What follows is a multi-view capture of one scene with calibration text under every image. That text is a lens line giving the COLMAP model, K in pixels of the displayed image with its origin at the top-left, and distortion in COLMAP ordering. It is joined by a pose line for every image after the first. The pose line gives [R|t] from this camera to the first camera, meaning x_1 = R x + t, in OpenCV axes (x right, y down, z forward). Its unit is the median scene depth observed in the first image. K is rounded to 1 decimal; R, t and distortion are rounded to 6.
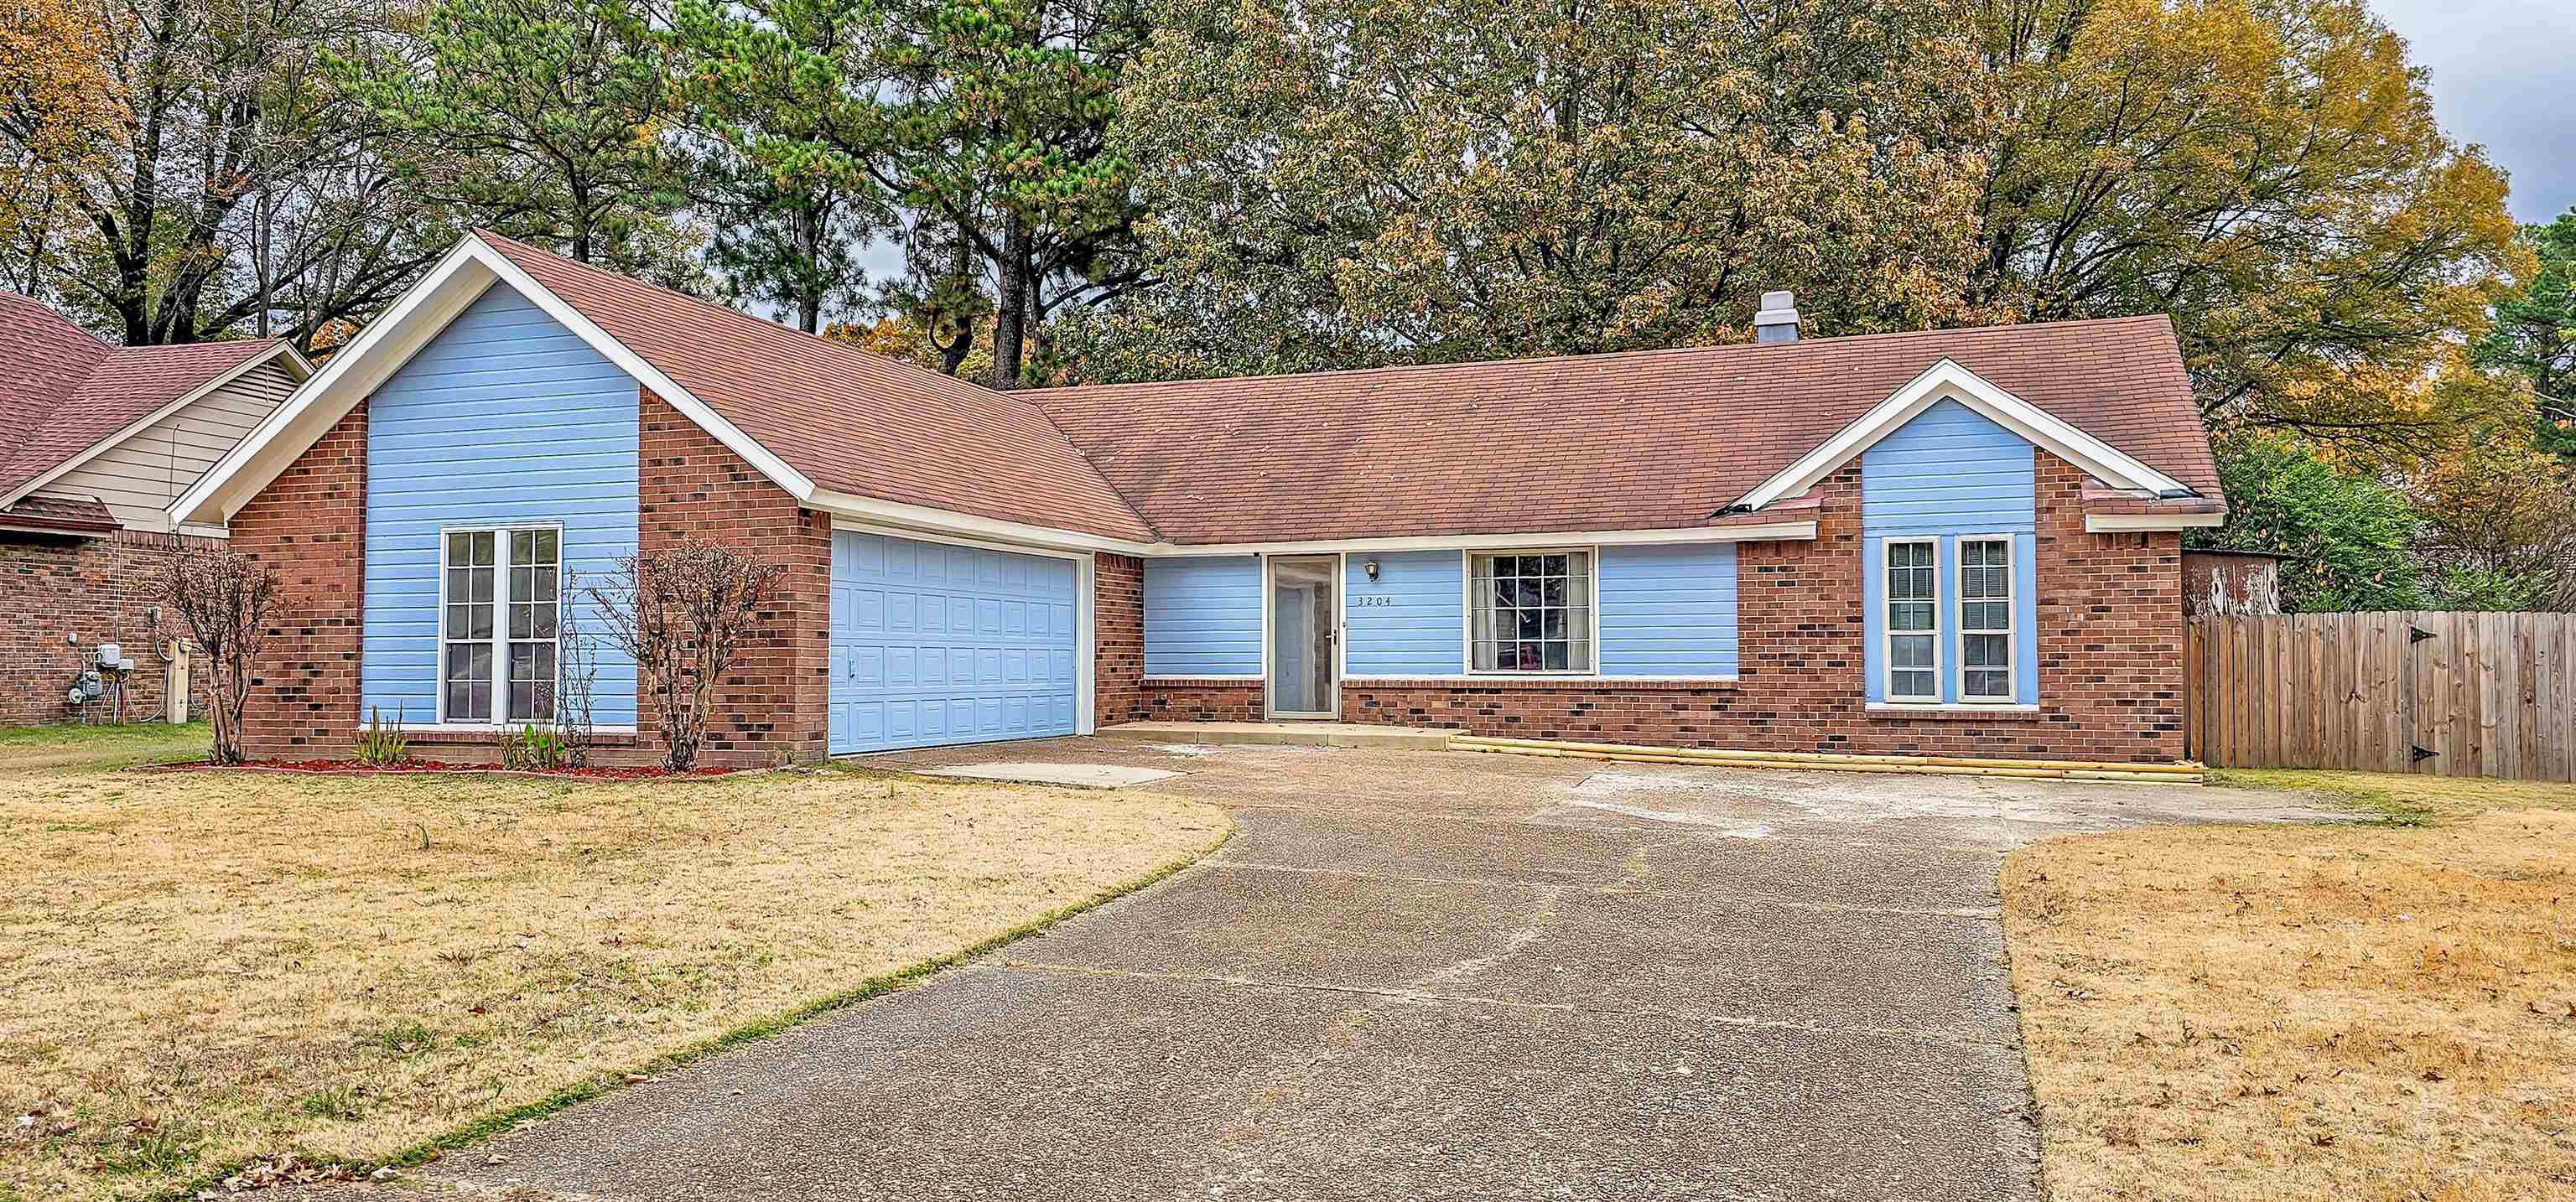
lens RADIAL K [[1769.1, 0, 1291.6], [0, 1769.1, 597.7], [0, 0, 1]] dist [0.075617, -0.072353]
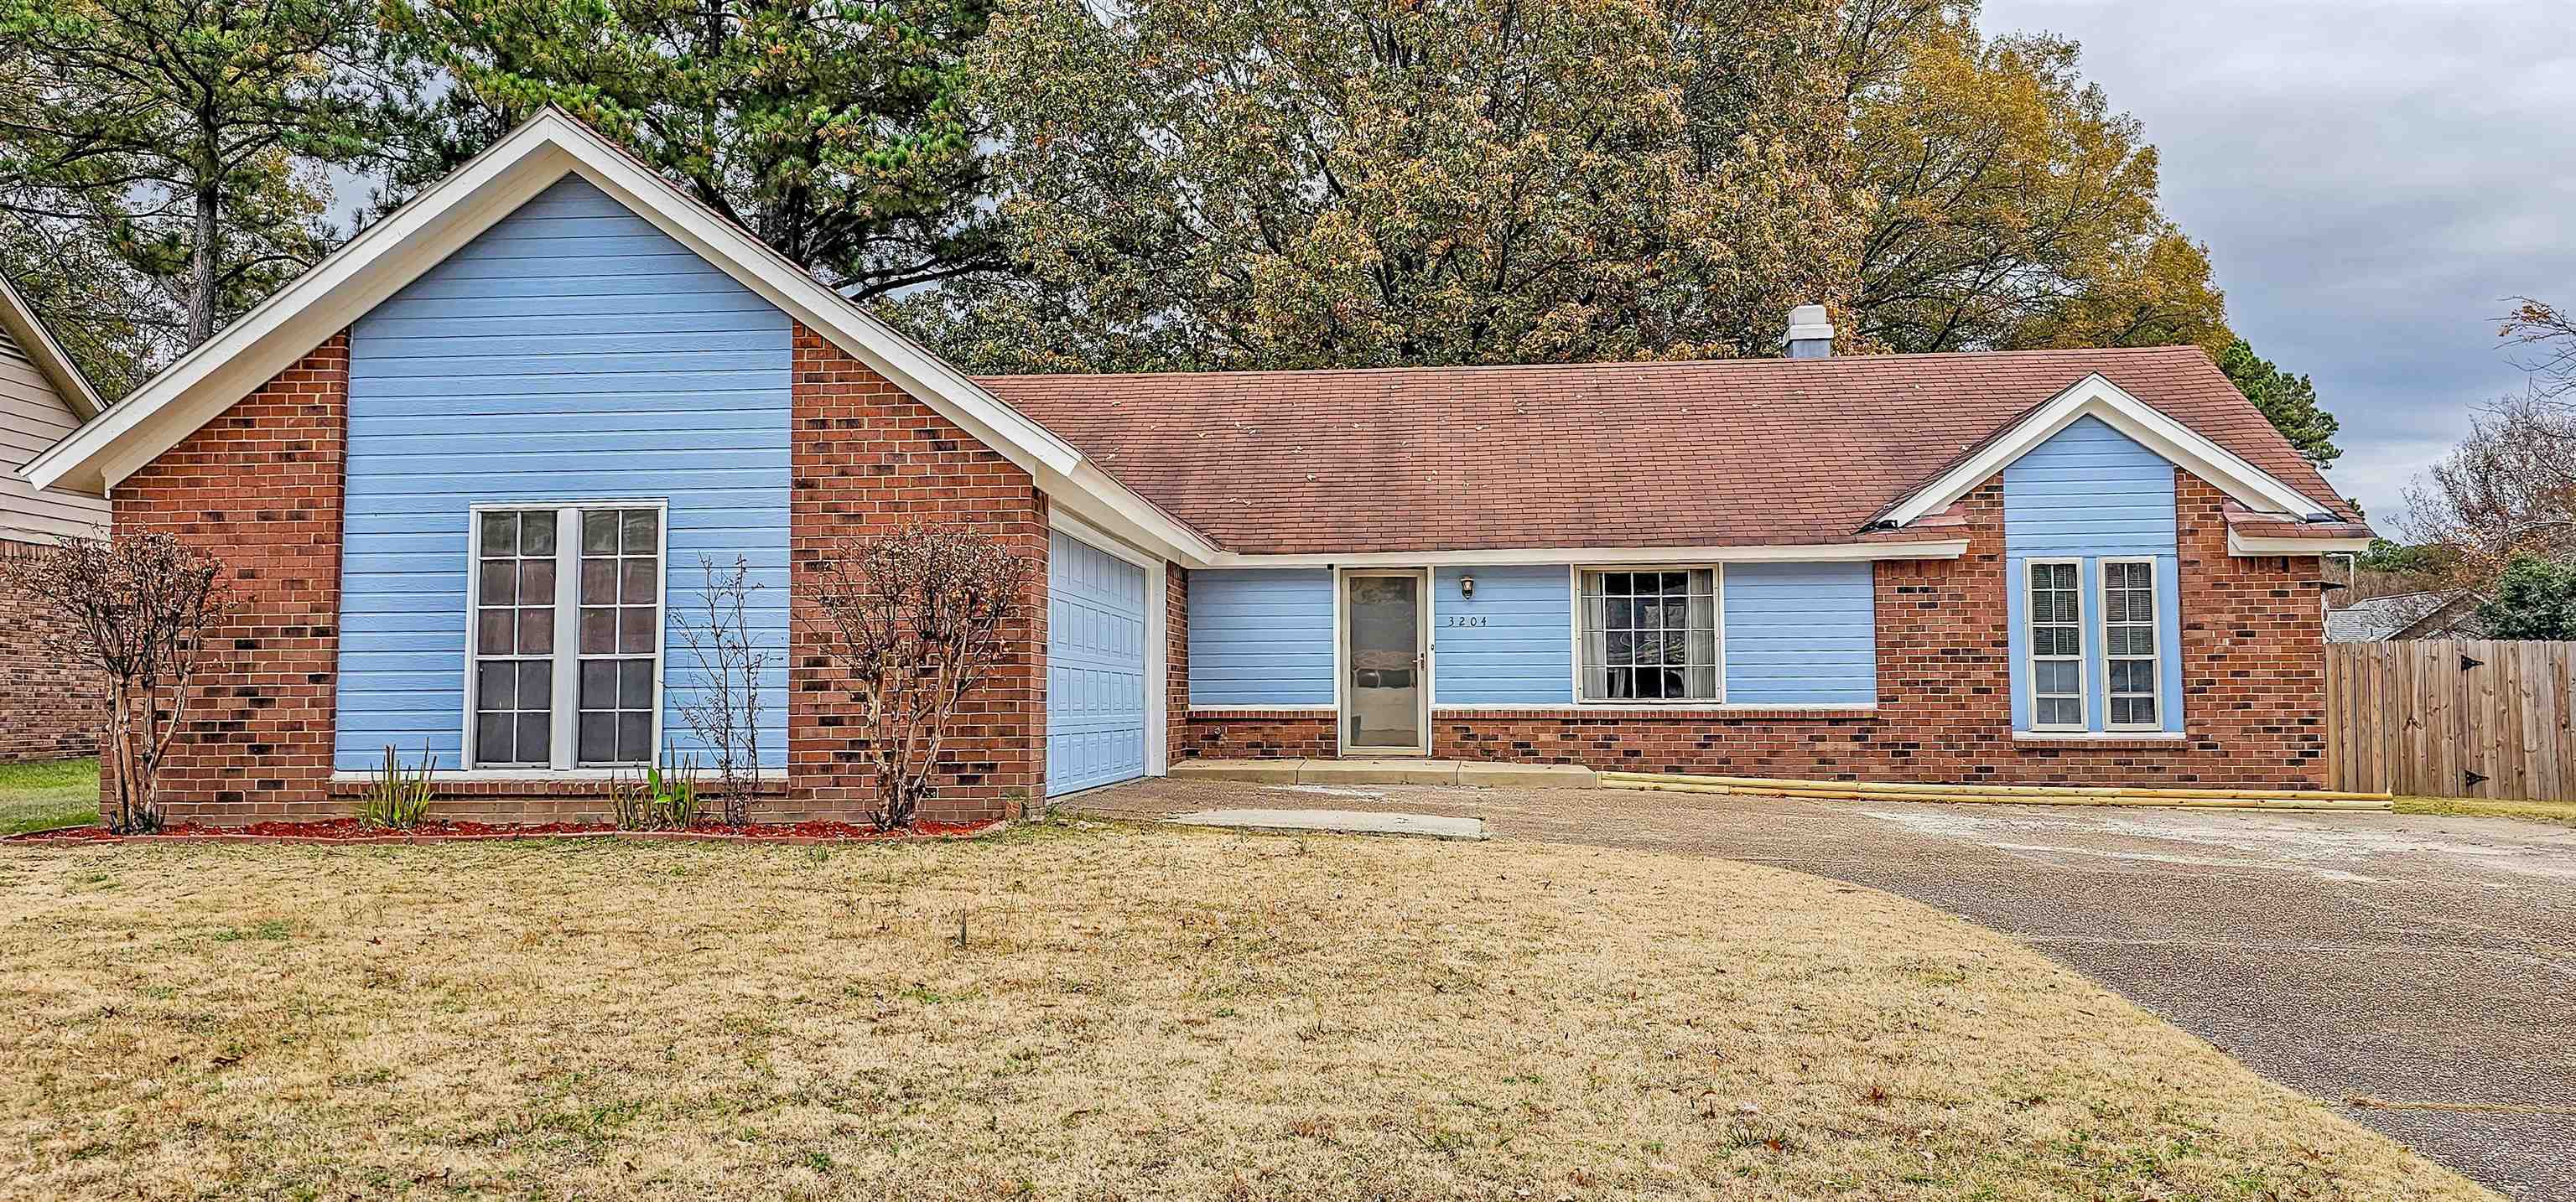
lens RADIAL K [[1769.1, 0, 1291.6], [0, 1769.1, 597.7], [0, 0, 1]] dist [0.075617, -0.072353]
pose [[0.967468, 0.012670, 0.252676, -0.291877], [-0.006953, 0.999700, -0.023504, 0.012720], [-0.252898, 0.020982, 0.967265, 0.176159]]
